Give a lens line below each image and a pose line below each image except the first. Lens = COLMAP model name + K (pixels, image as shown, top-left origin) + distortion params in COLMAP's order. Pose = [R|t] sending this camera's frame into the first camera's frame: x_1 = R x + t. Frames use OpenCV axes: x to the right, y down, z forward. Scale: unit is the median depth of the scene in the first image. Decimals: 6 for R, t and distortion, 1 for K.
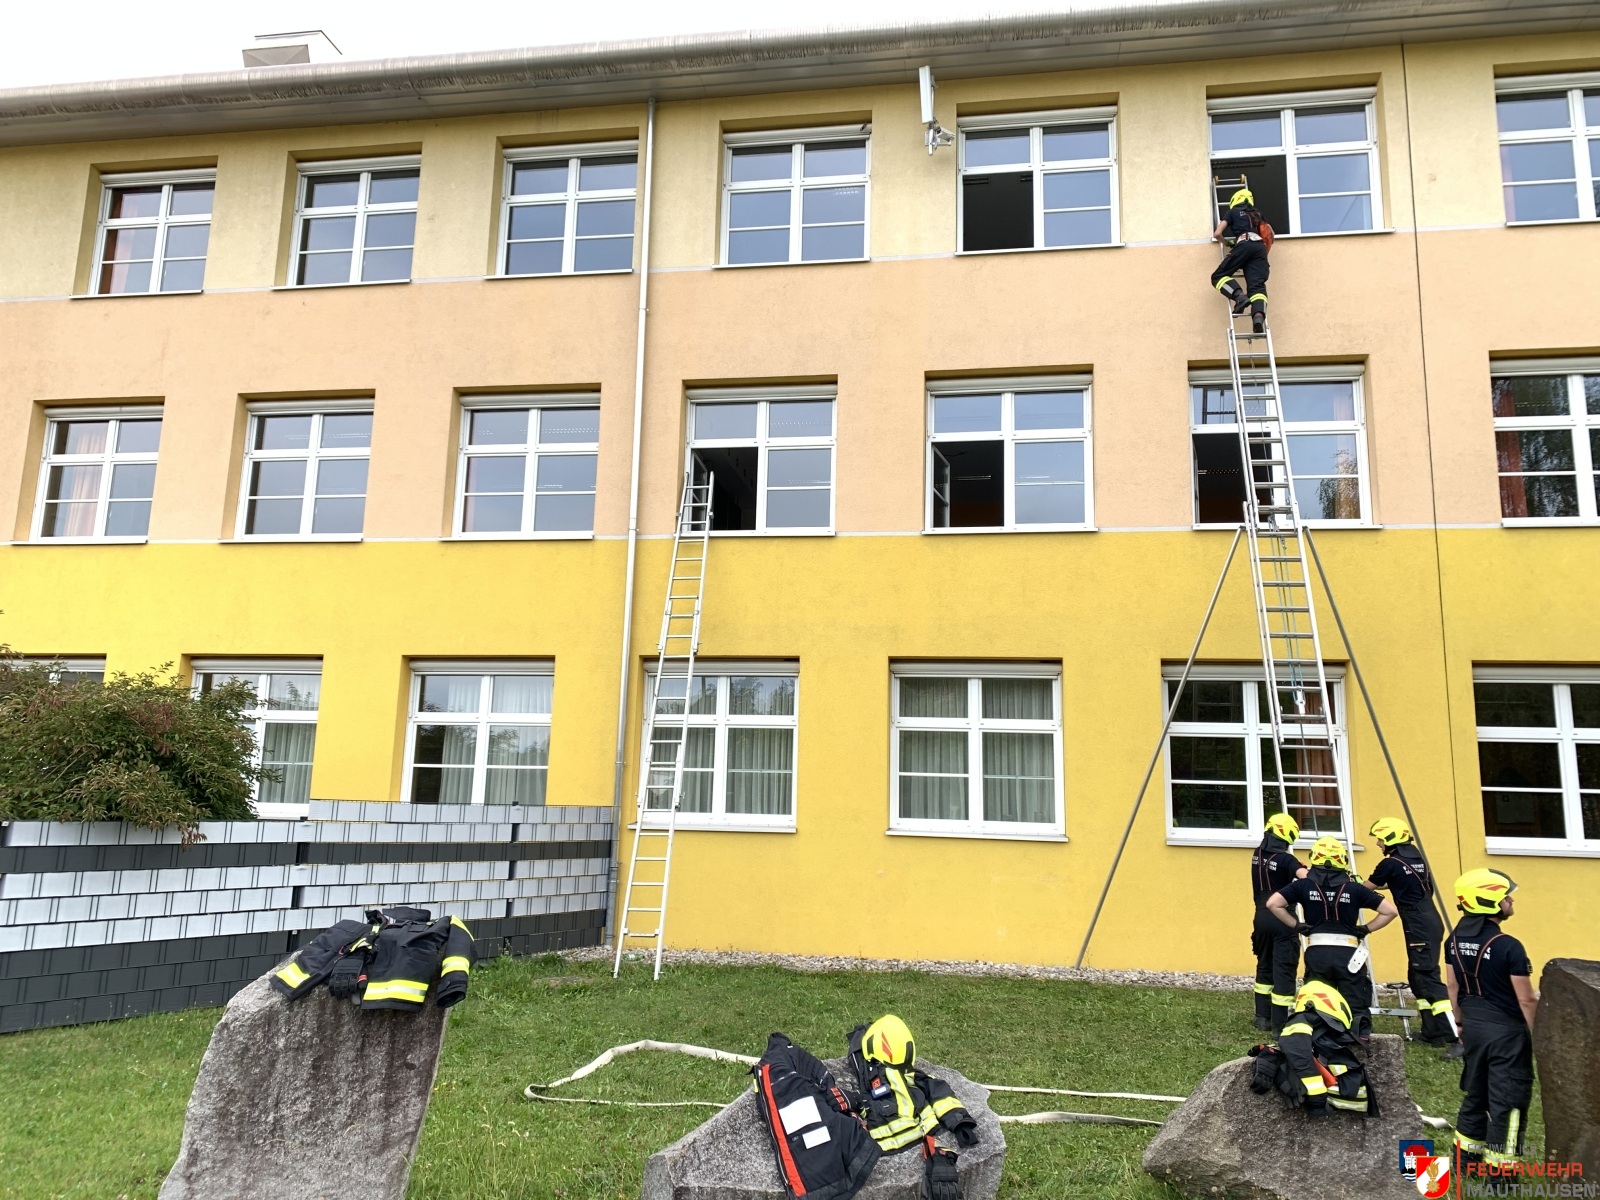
lens RADIAL K [[1234.9, 0, 800.0], [0, 1234.9, 600.0], [0, 0, 1]] dist [-0.059774, 0.054615]
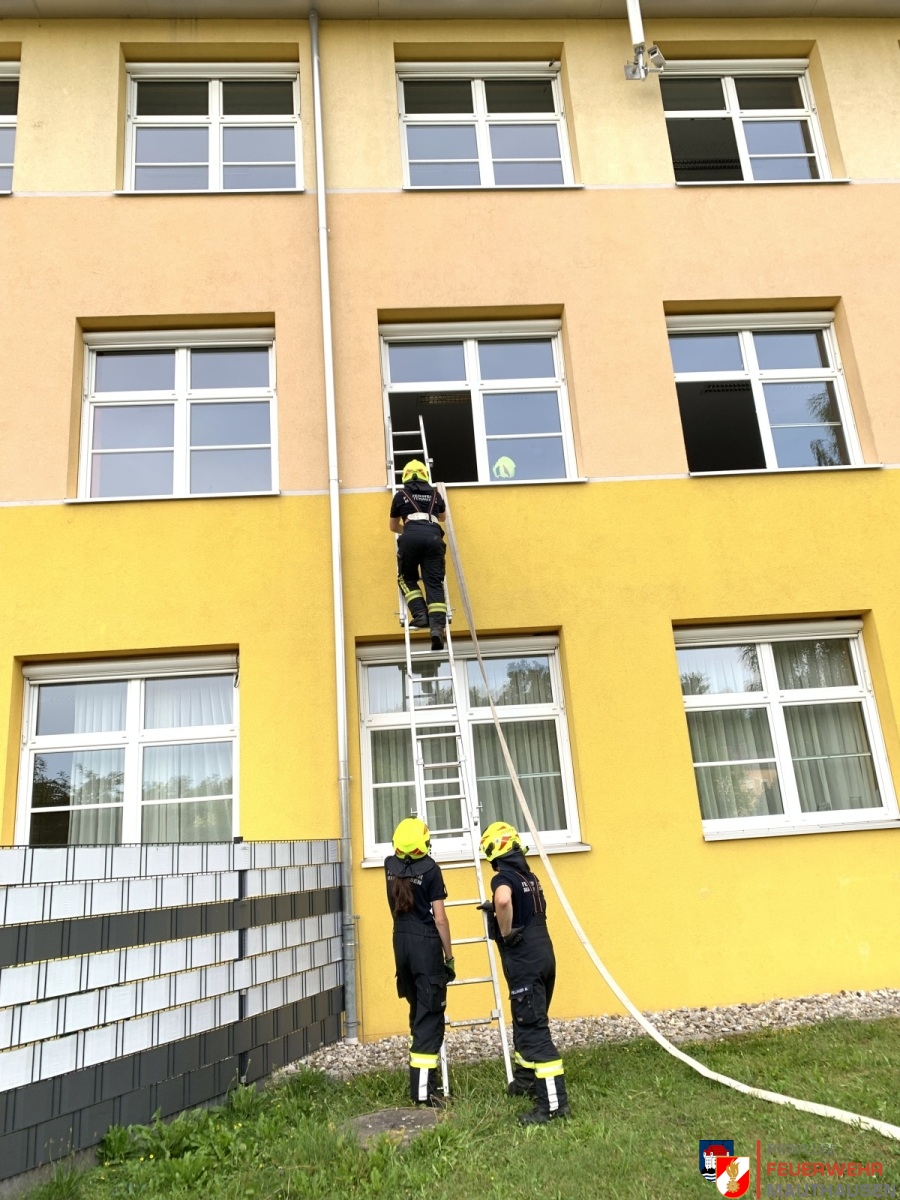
lens RADIAL K [[926.2, 0, 450.0], [0, 926.2, 600.0], [0, 0, 1]] dist [-0.059774, 0.054615]
pose [[0.971141, -0.029550, 0.236669, -0.206578], [0.055397, 0.993105, -0.103318, 0.084170], [-0.231984, 0.113447, 0.966081, 0.426064]]
